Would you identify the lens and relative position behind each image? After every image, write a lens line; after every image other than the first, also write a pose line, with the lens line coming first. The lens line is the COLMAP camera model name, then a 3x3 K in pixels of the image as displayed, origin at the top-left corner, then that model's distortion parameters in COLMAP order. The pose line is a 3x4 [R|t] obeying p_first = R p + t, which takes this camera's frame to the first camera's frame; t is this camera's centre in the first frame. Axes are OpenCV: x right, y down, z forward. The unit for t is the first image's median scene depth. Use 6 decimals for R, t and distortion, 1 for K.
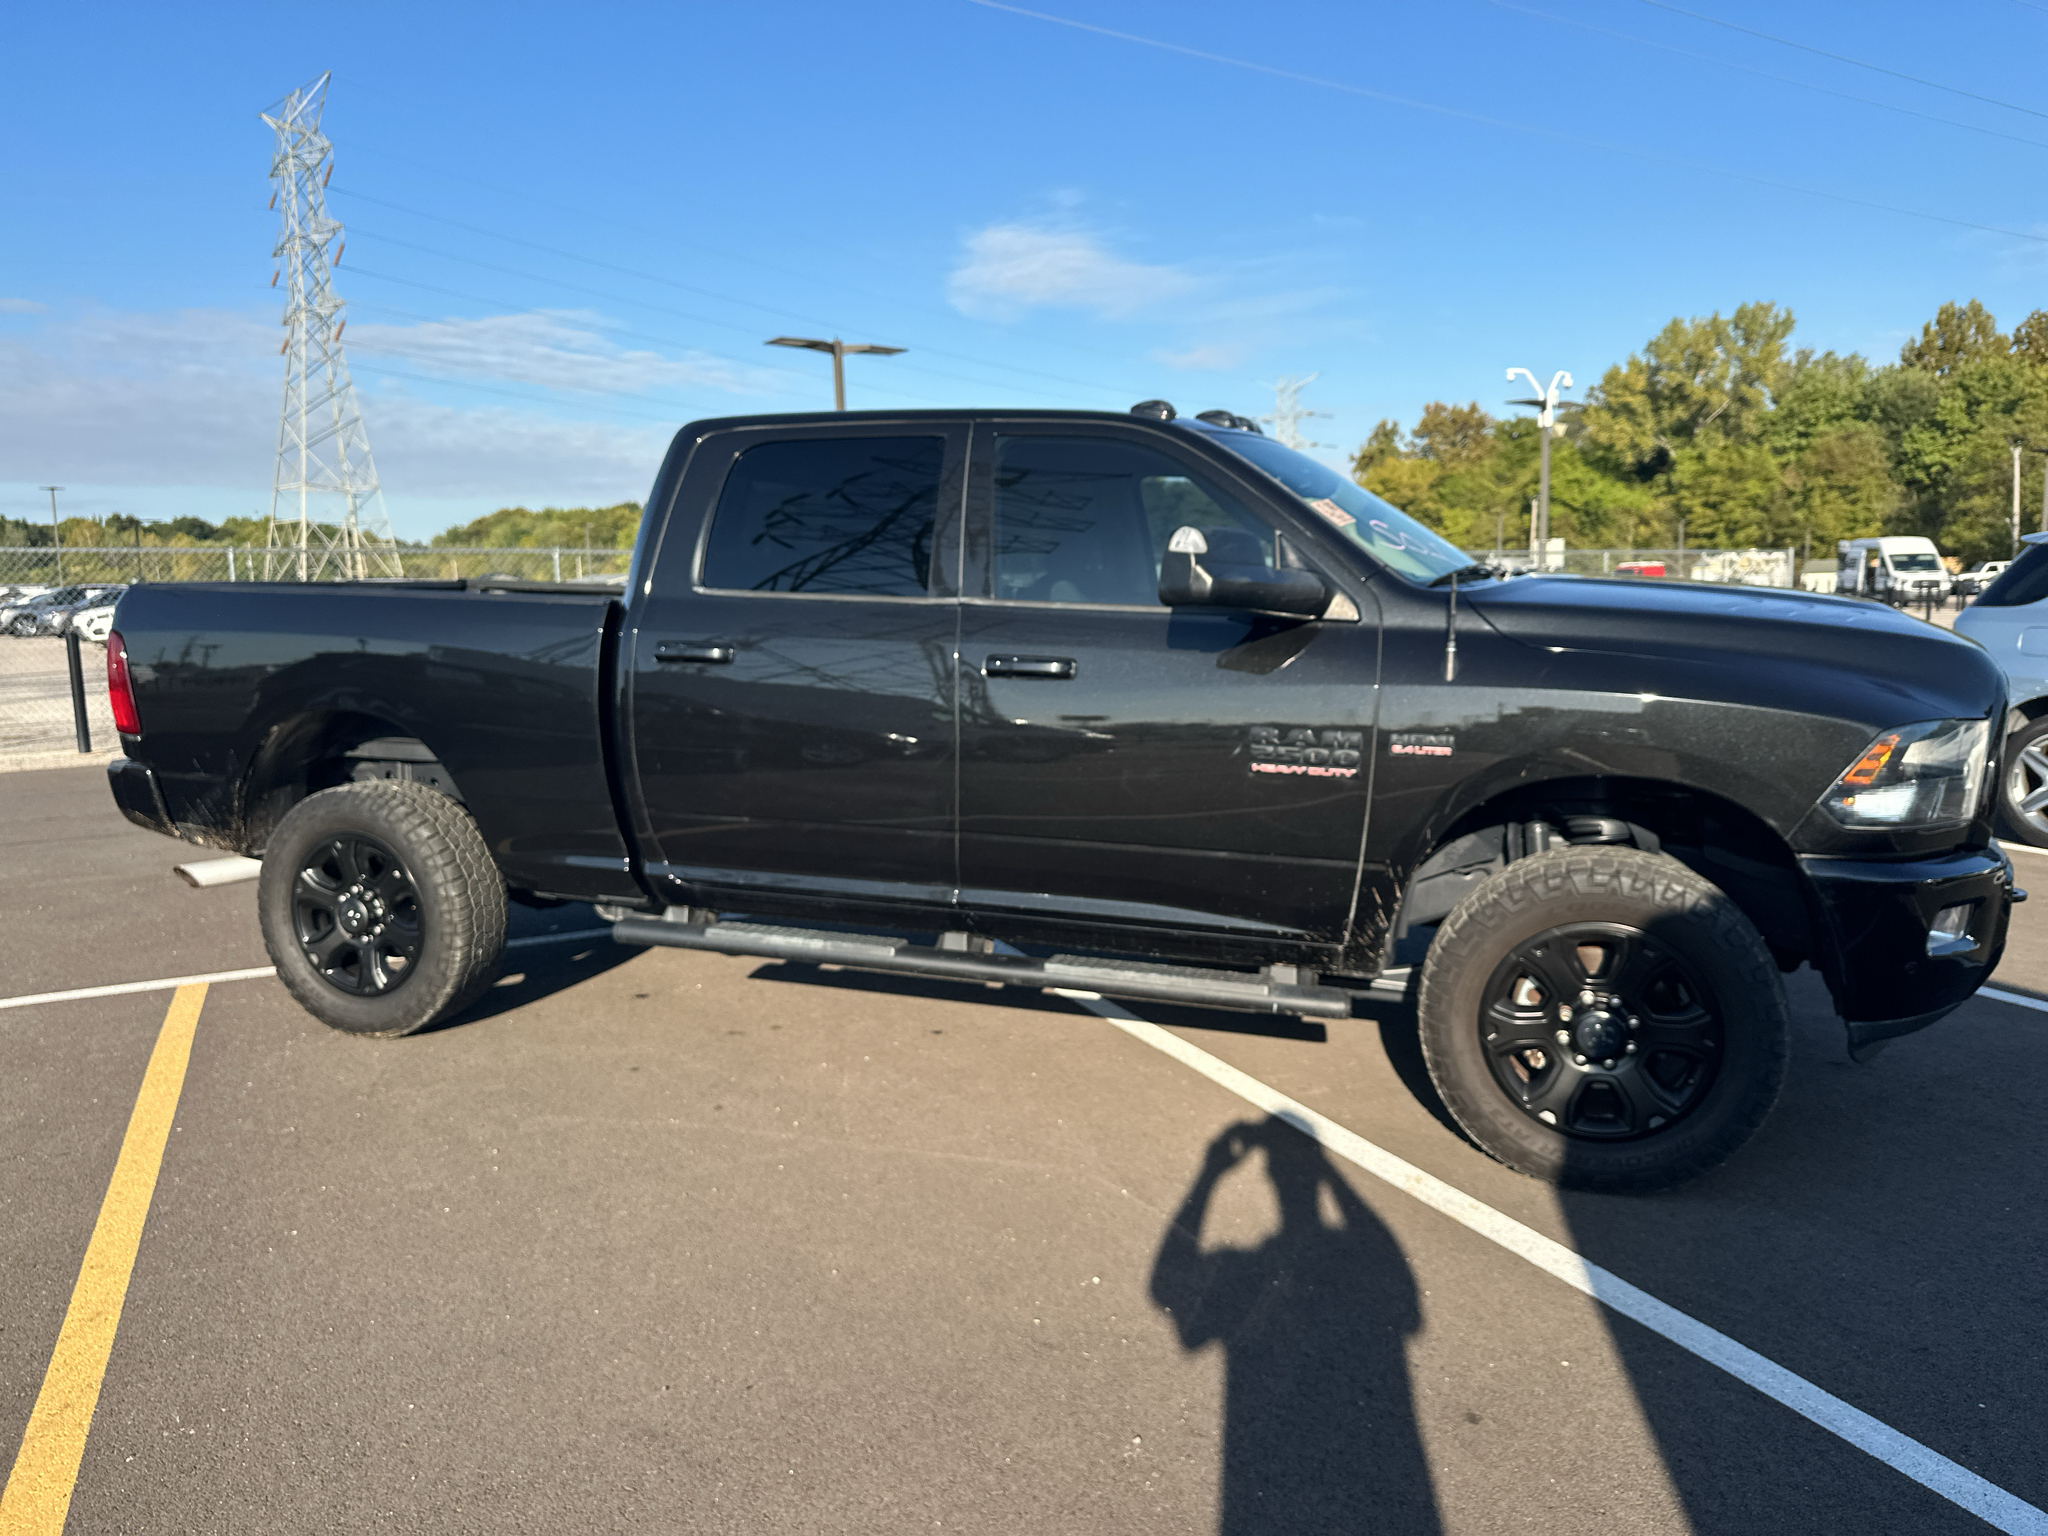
lens RADIAL K [[1448.0, 0, 1040.6], [0, 1448.0, 759.8], [0, 0, 1]] dist [0.035518, -0.047209]
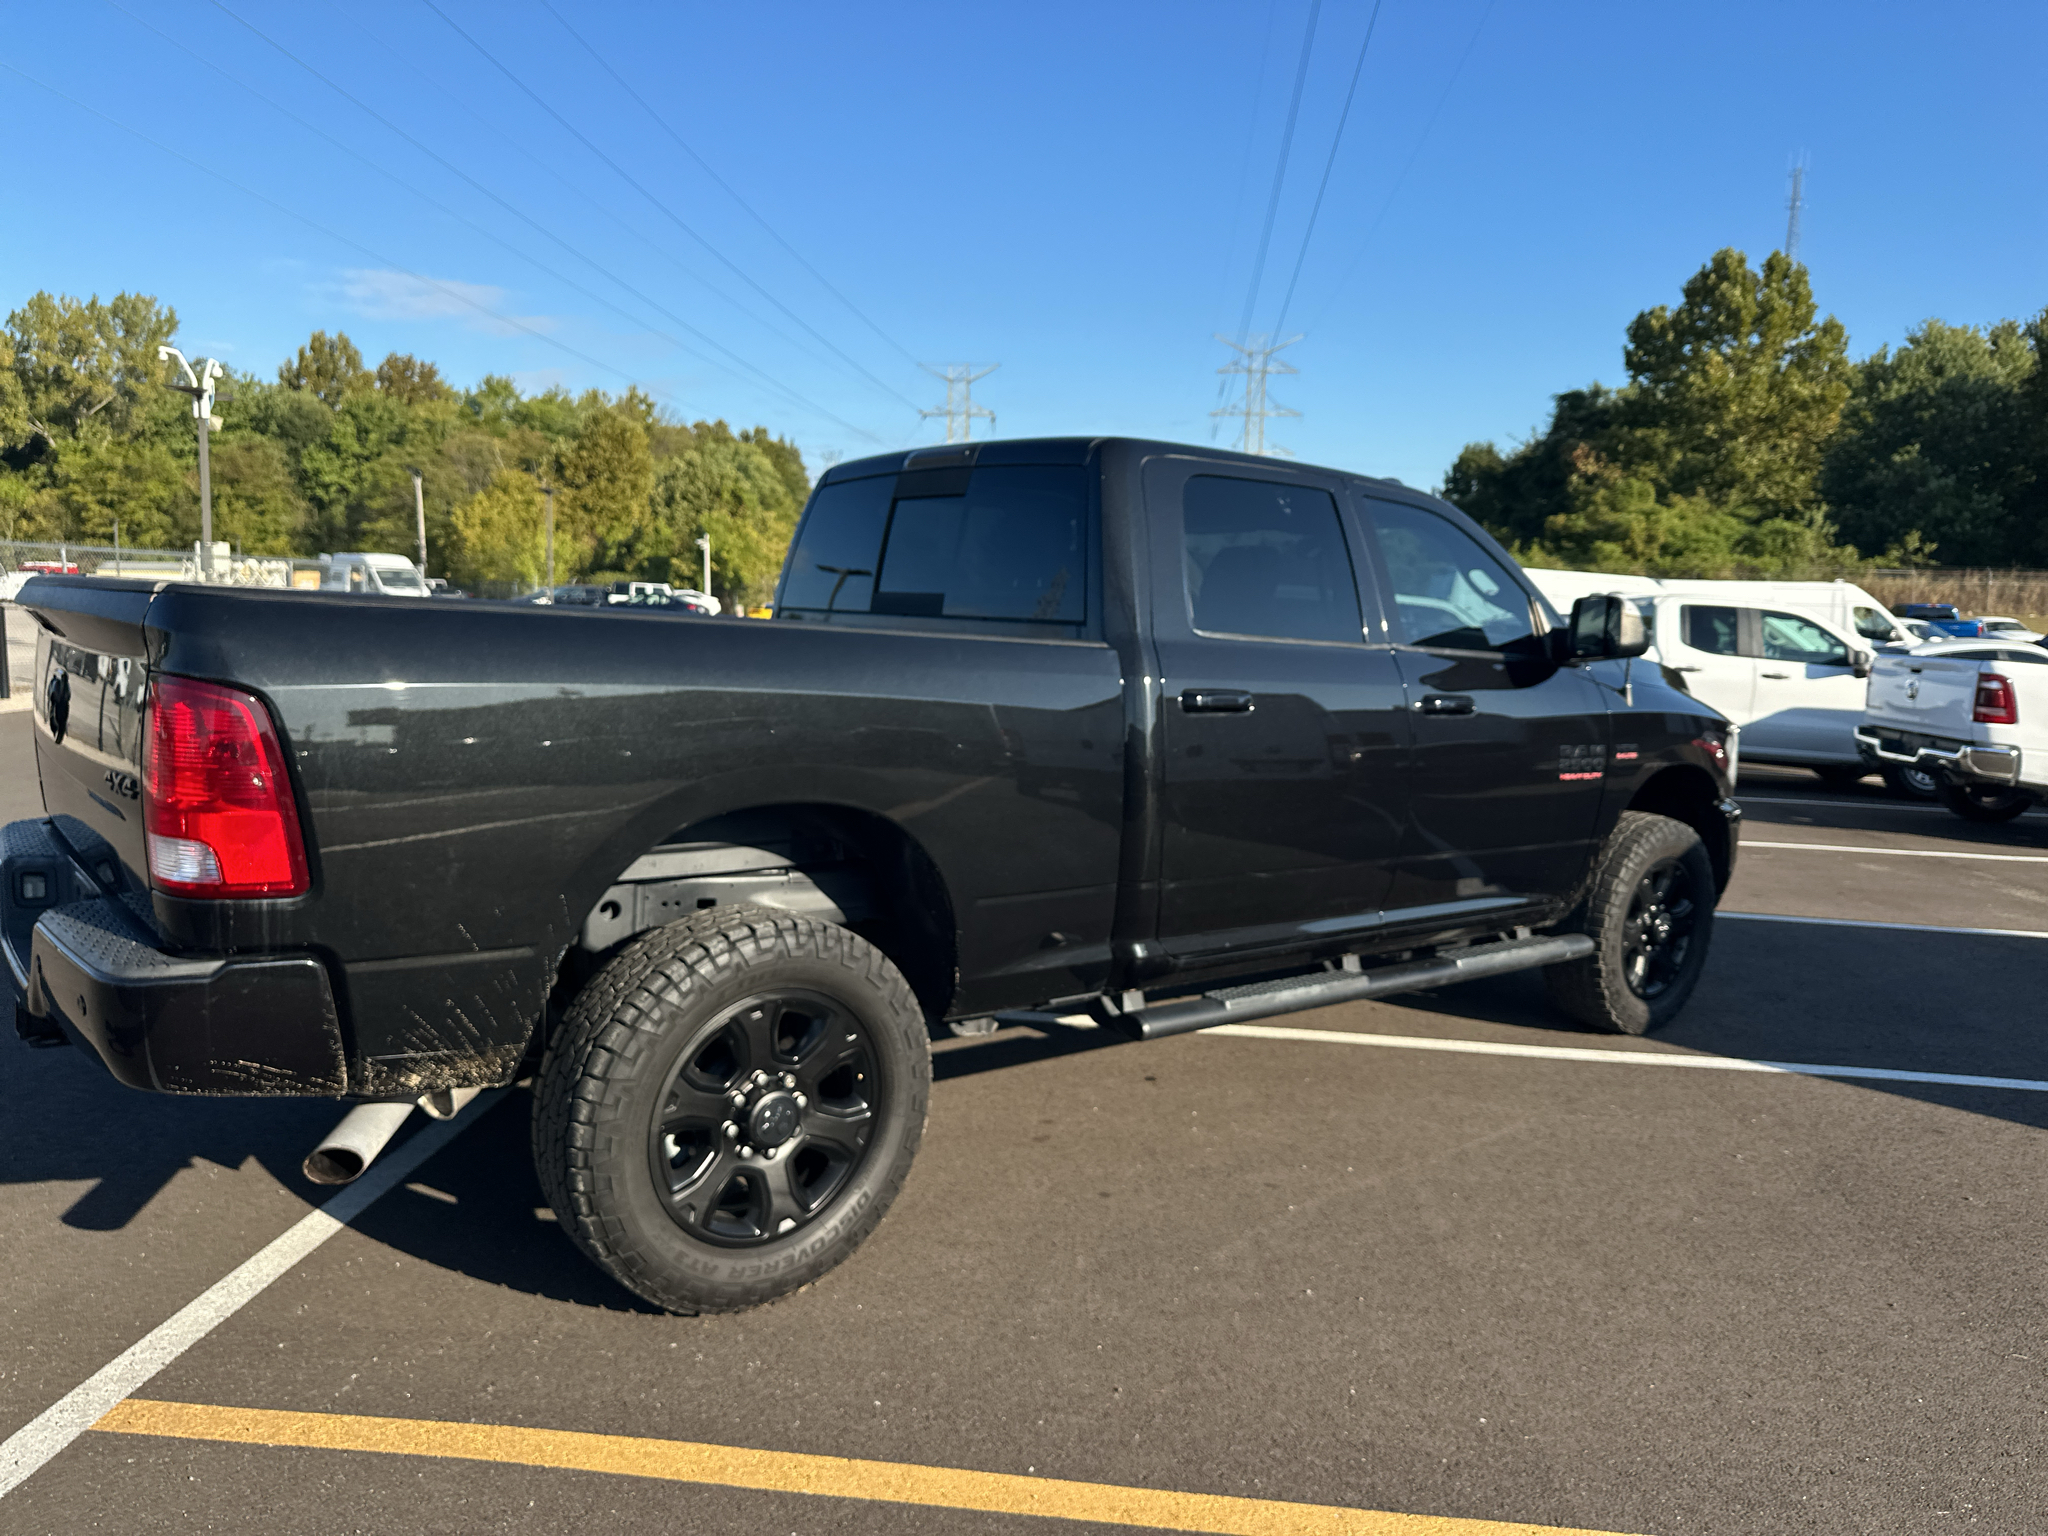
lens RADIAL K [[1448.0, 0, 1038.2], [0, 1448.0, 760.8], [0, 0, 1]] dist [0.035518, -0.047209]
pose [[0.514894, -0.062318, 0.854986, -1.112551], [0.066818, 0.997237, 0.032447, -0.076447], [-0.854646, 0.040421, 0.517635, 0.648823]]
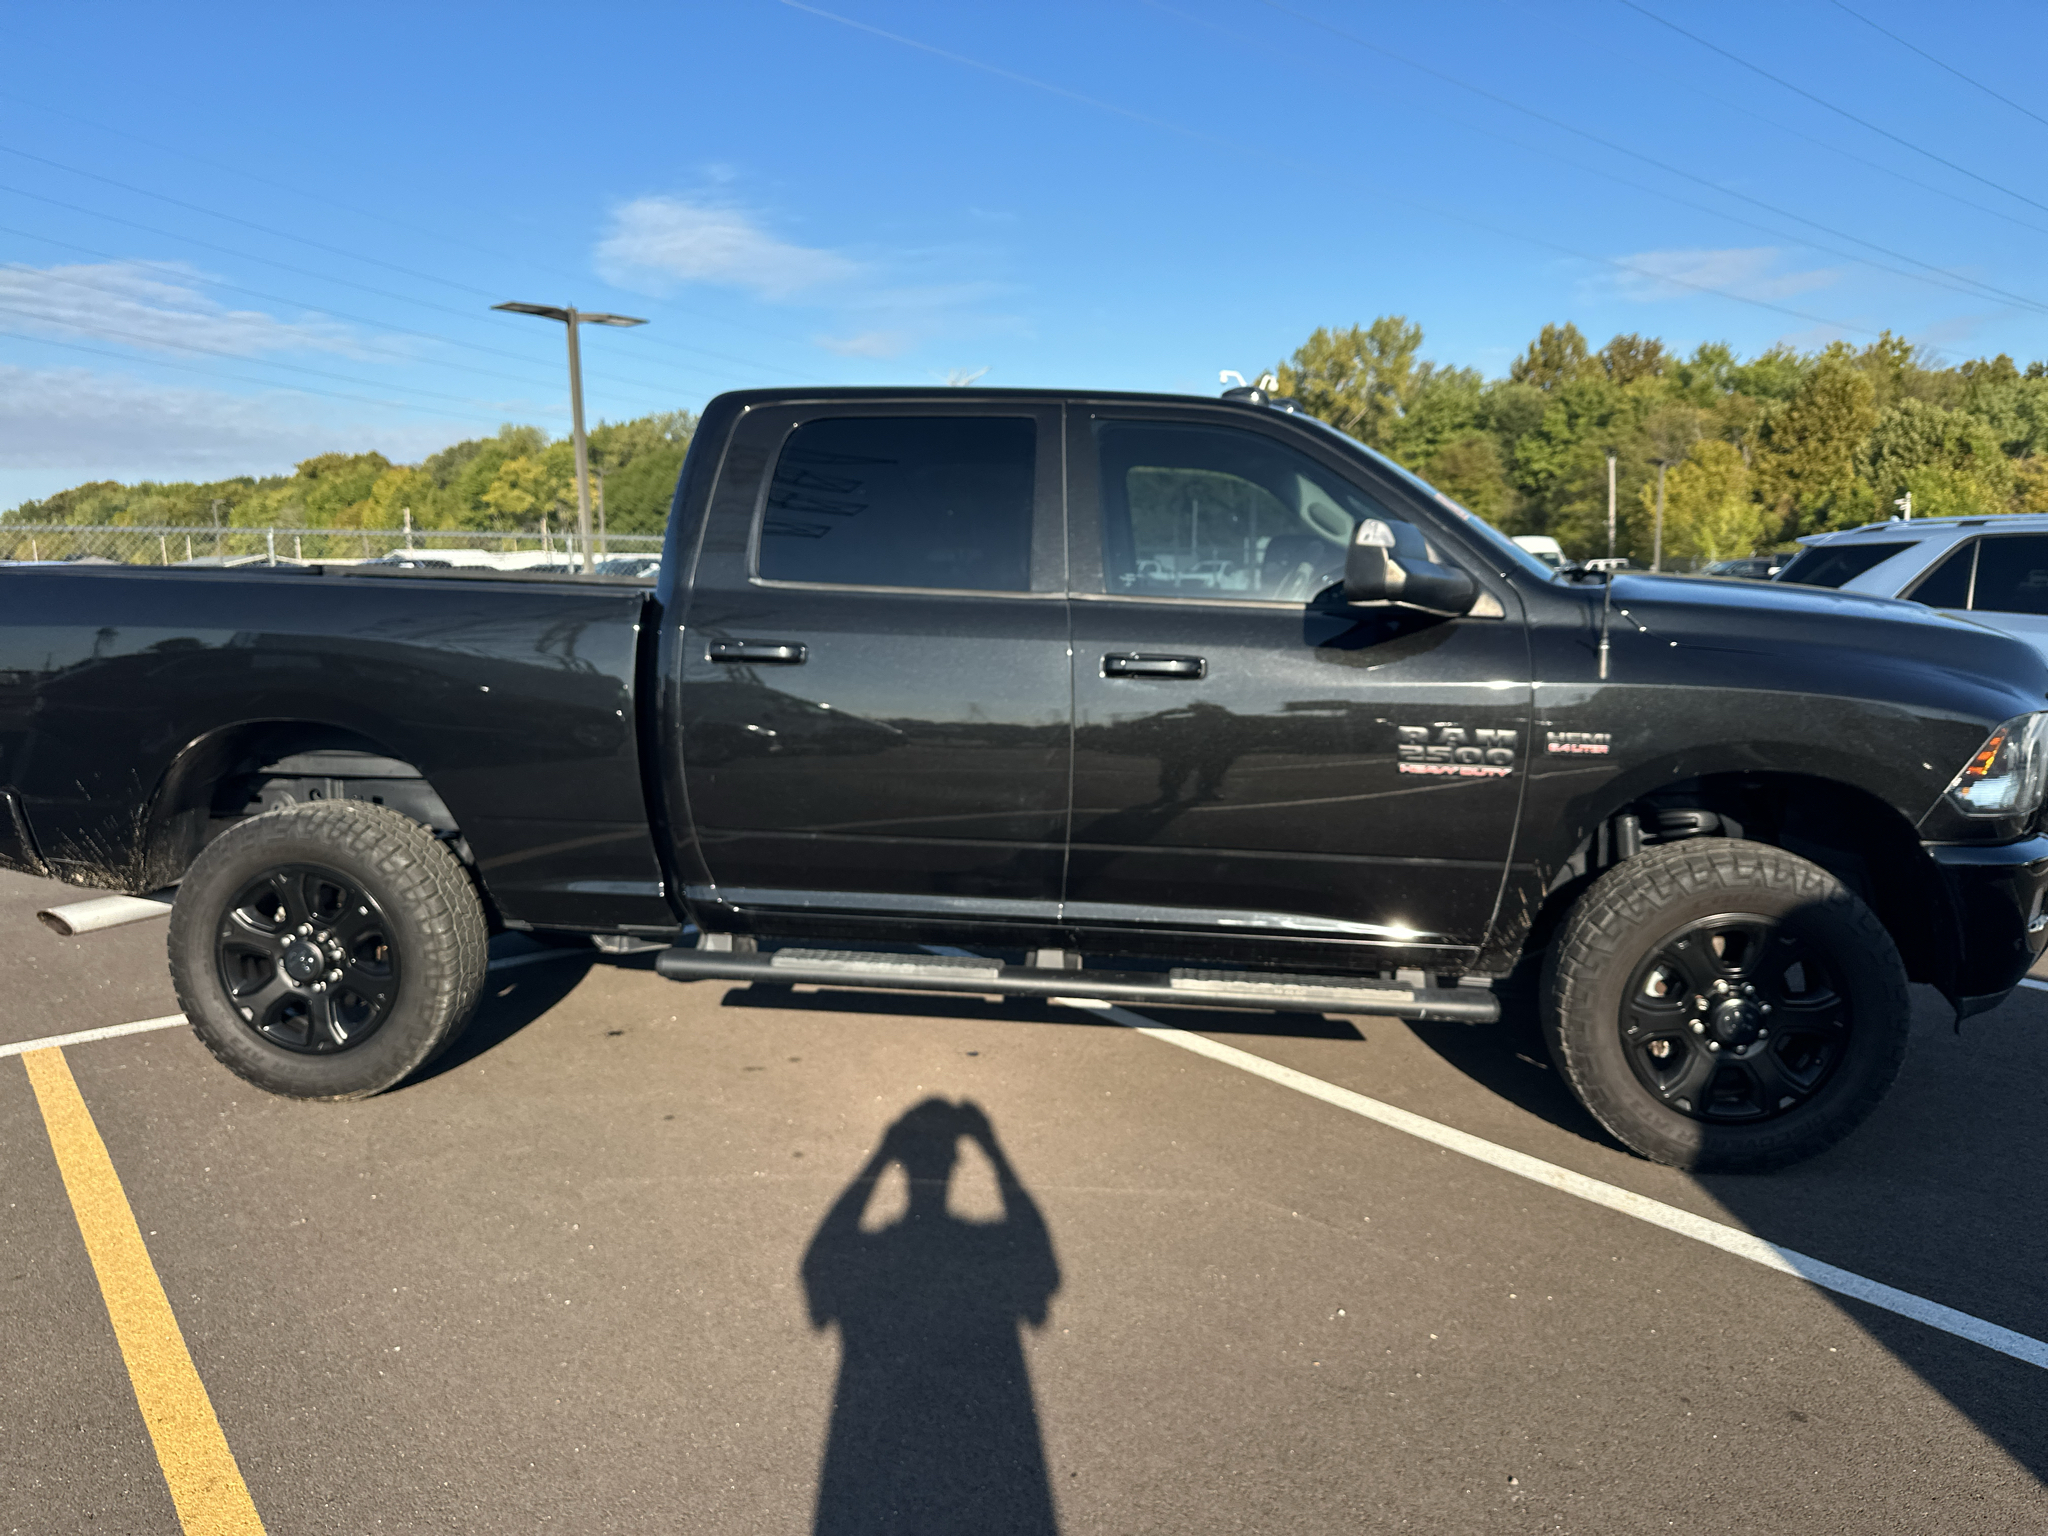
lens RADIAL K [[1448.0, 0, 1031.0], [0, 1448.0, 775.2], [0, 0, 1]] dist [0.035518, -0.047209]
pose [[0.975803, -0.021141, 0.217628, -0.278385], [0.017312, 0.999660, 0.019486, -0.012188], [-0.217966, -0.015247, 0.975837, 0.092371]]
